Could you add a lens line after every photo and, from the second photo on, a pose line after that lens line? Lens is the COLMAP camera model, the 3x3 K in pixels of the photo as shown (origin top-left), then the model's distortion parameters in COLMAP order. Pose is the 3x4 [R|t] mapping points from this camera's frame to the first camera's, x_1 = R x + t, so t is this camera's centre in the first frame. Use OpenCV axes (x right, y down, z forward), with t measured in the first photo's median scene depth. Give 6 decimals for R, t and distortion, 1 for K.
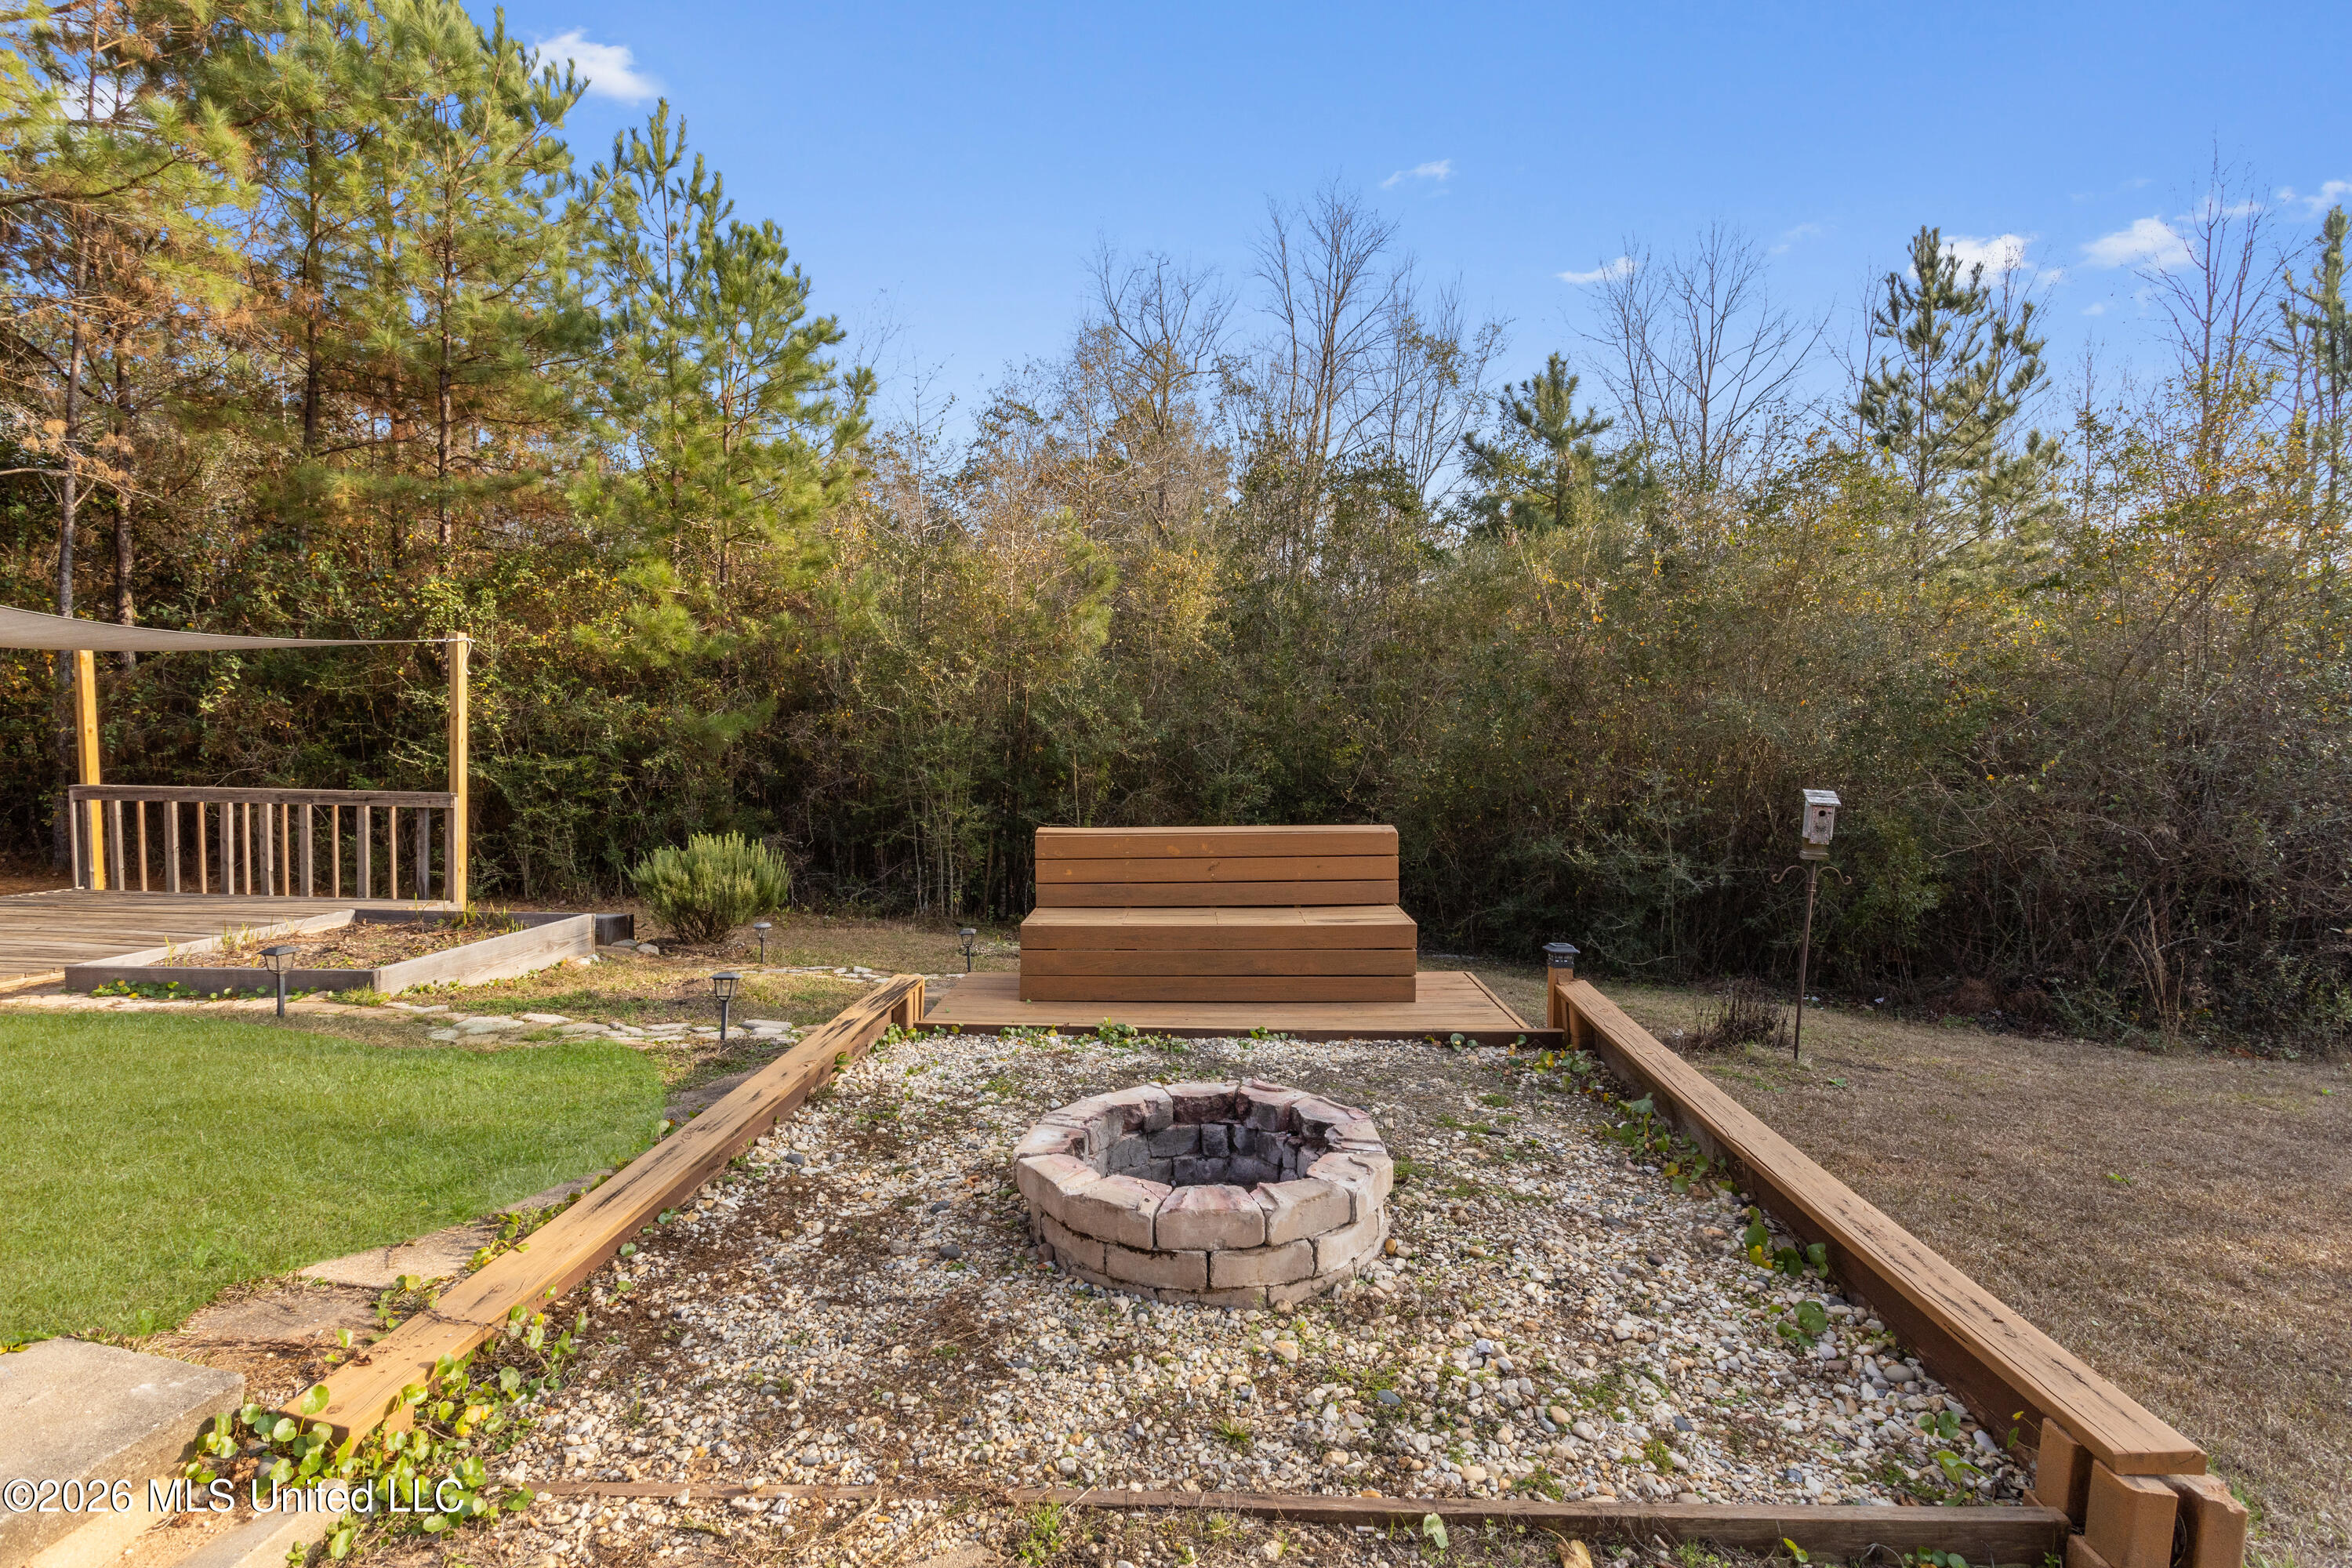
lens RADIAL K [[1106.7, 0, 1179.9], [0, 1106.7, 775.7], [0, 0, 1]] dist [0.003697, -0.001268]
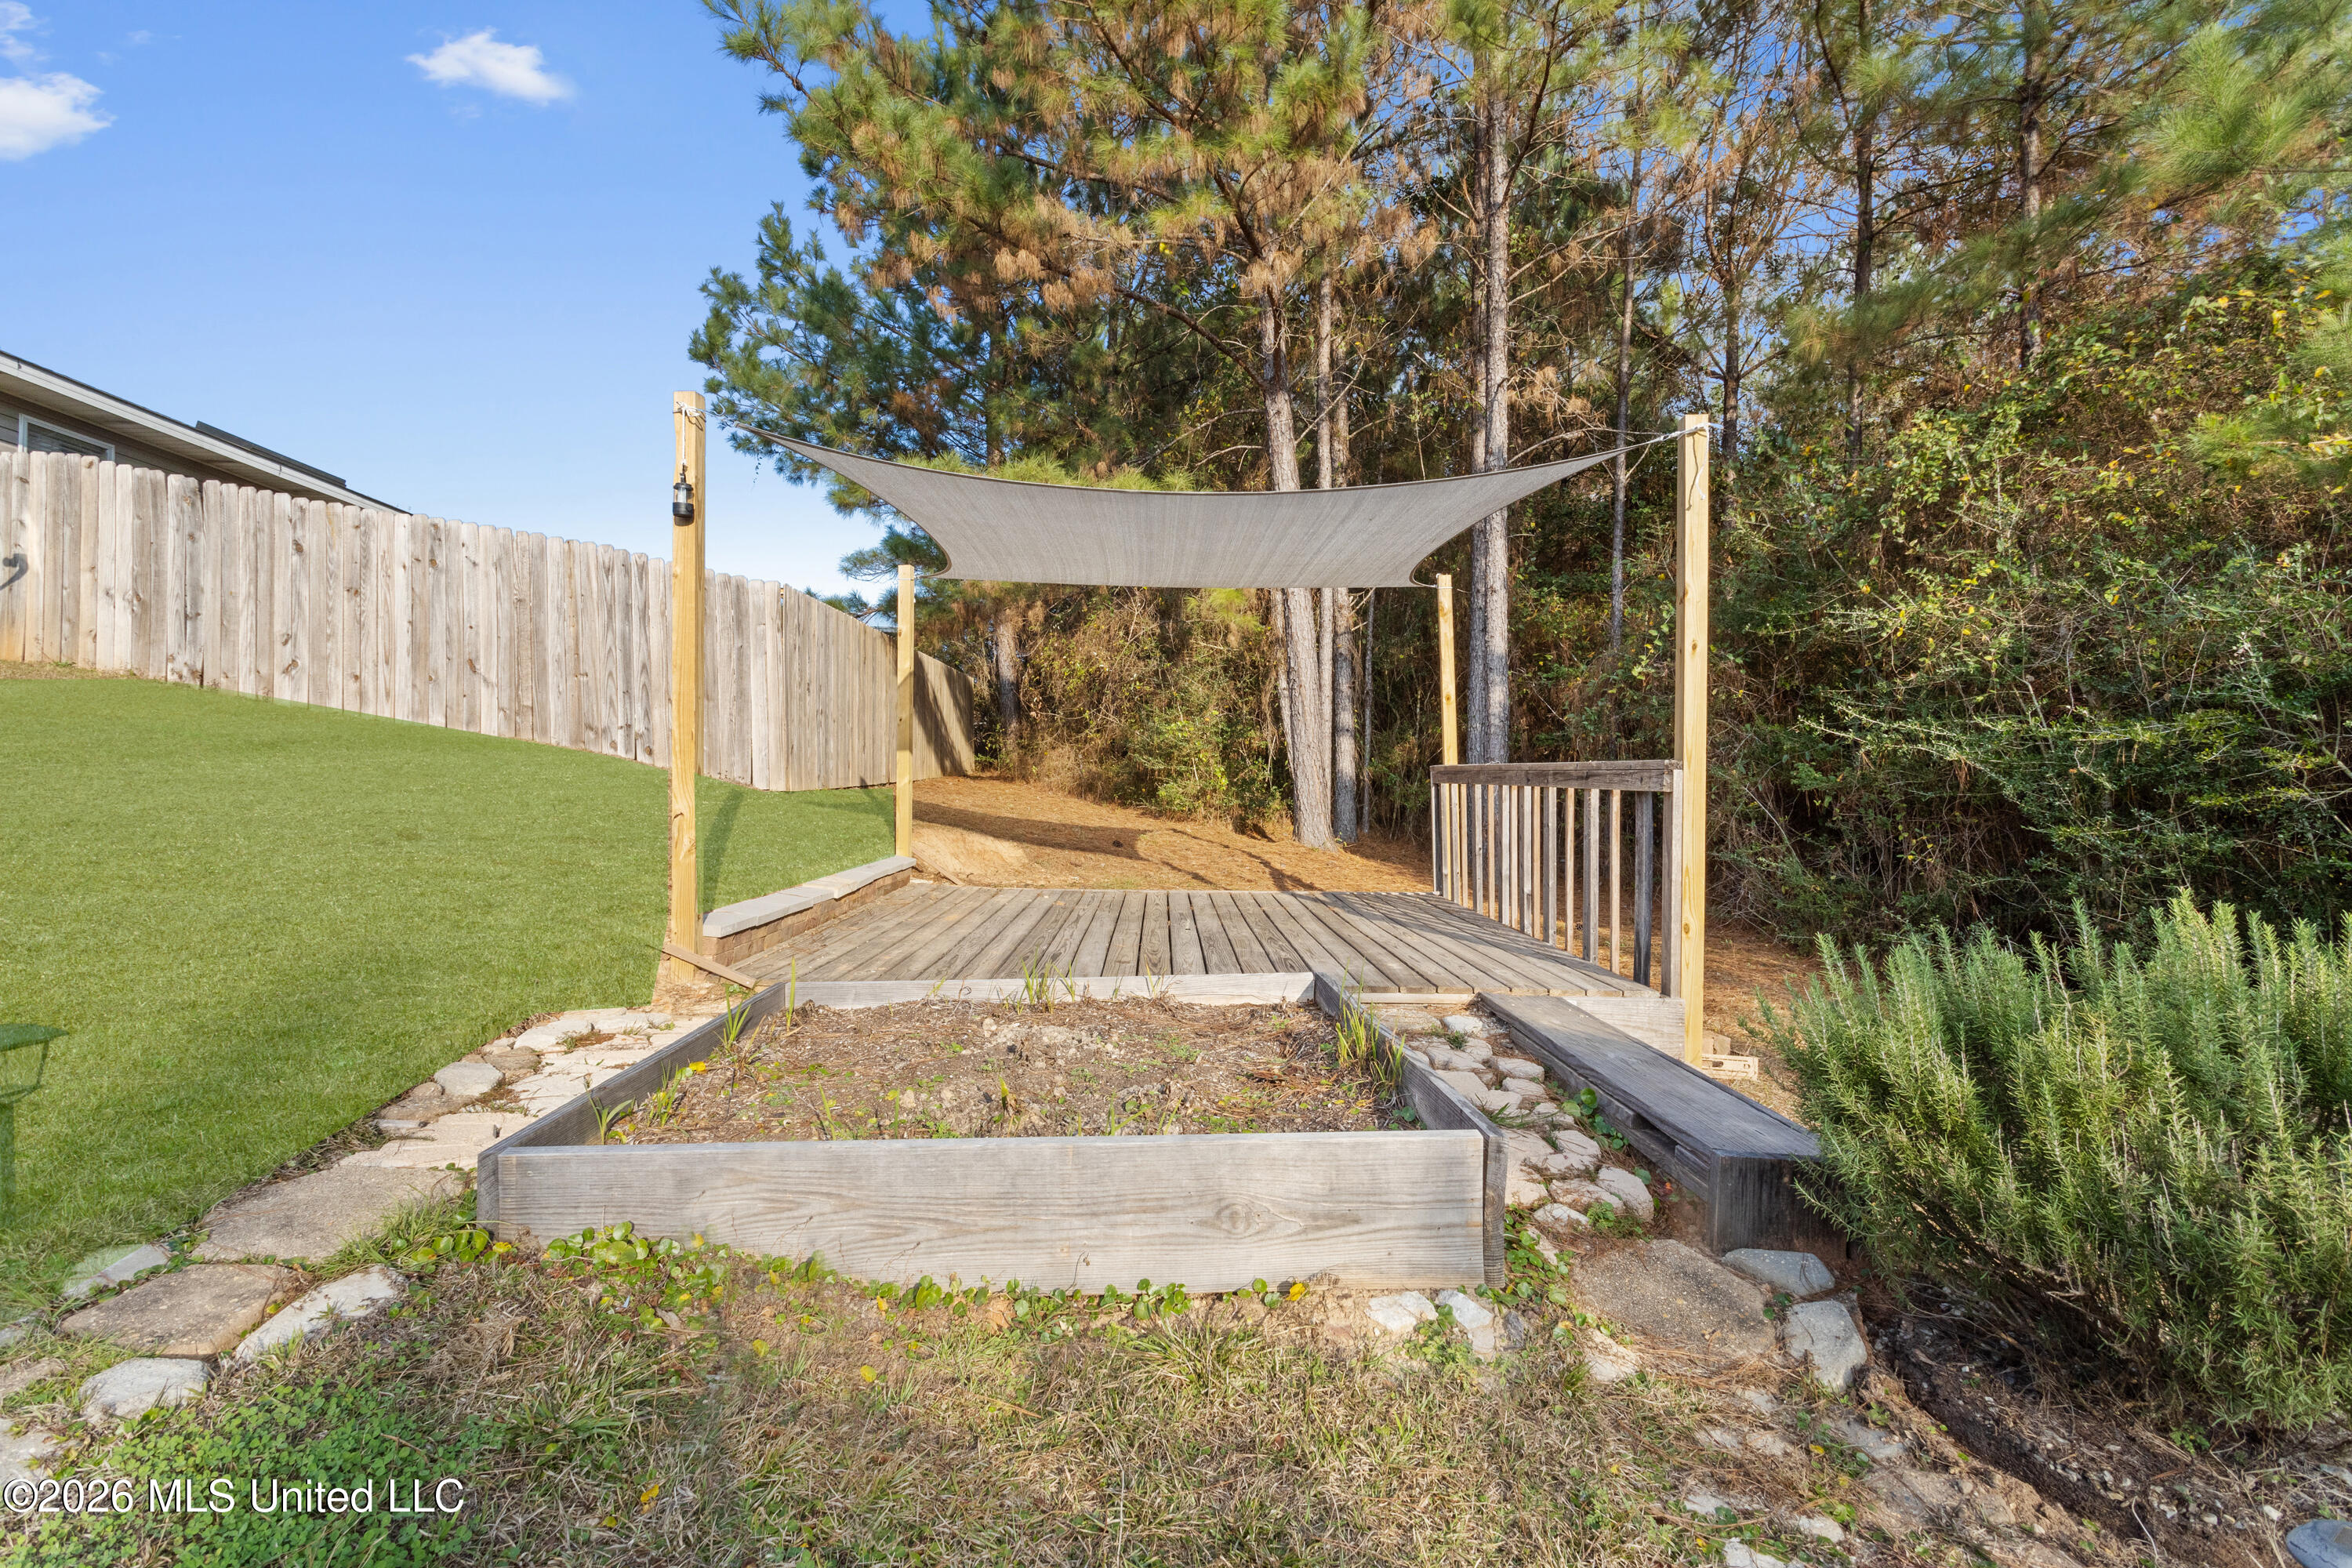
lens RADIAL K [[1106.7, 0, 1183.3], [0, 1106.7, 784.9], [0, 0, 1]] dist [0.003697, -0.001268]
pose [[0.155086, -0.000533, -0.987901, -0.170626], [-0.033526, 0.999421, -0.005803, 0.026760], [0.987332, 0.034020, 0.154979, 0.543231]]
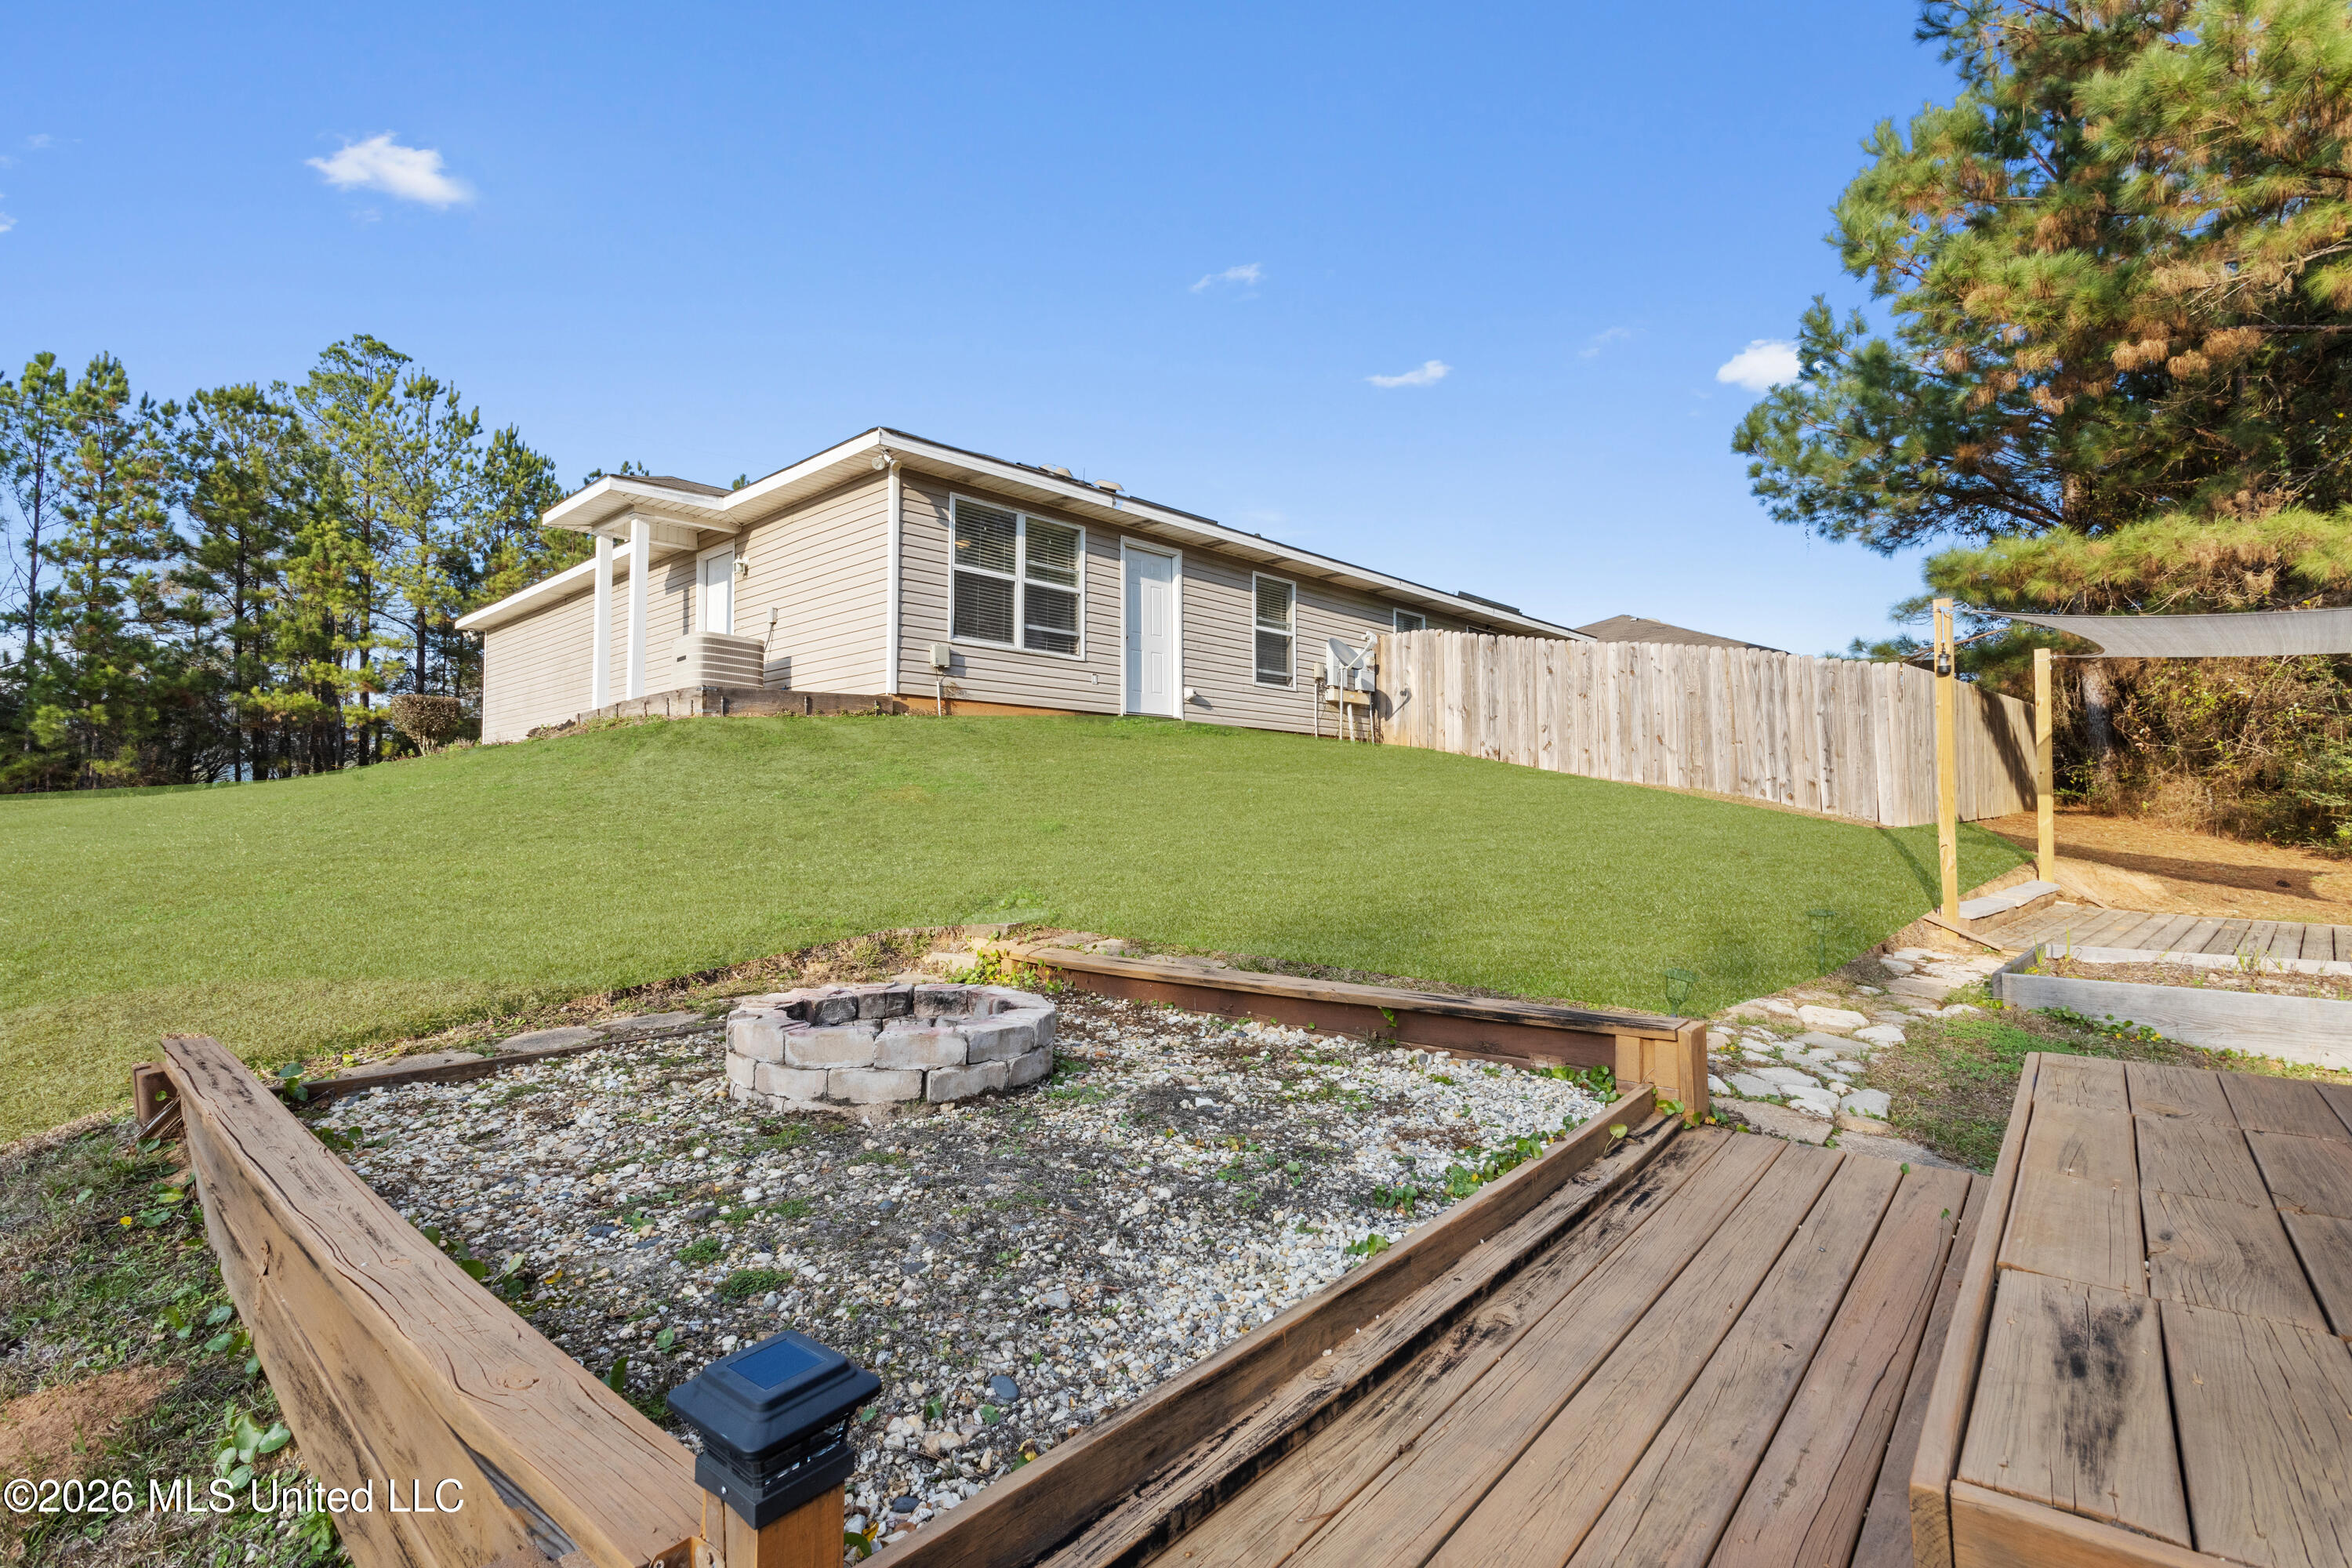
lens RADIAL K [[1106.7, 0, 1163.5], [0, 1106.7, 772.9], [0, 0, 1]] dist [0.003697, -0.001268]
pose [[-0.623023, -0.030391, -0.781613, 0.179645], [-0.030000, 0.999438, -0.014948, 0.022585], [0.781628, 0.014136, -0.623585, 0.485633]]
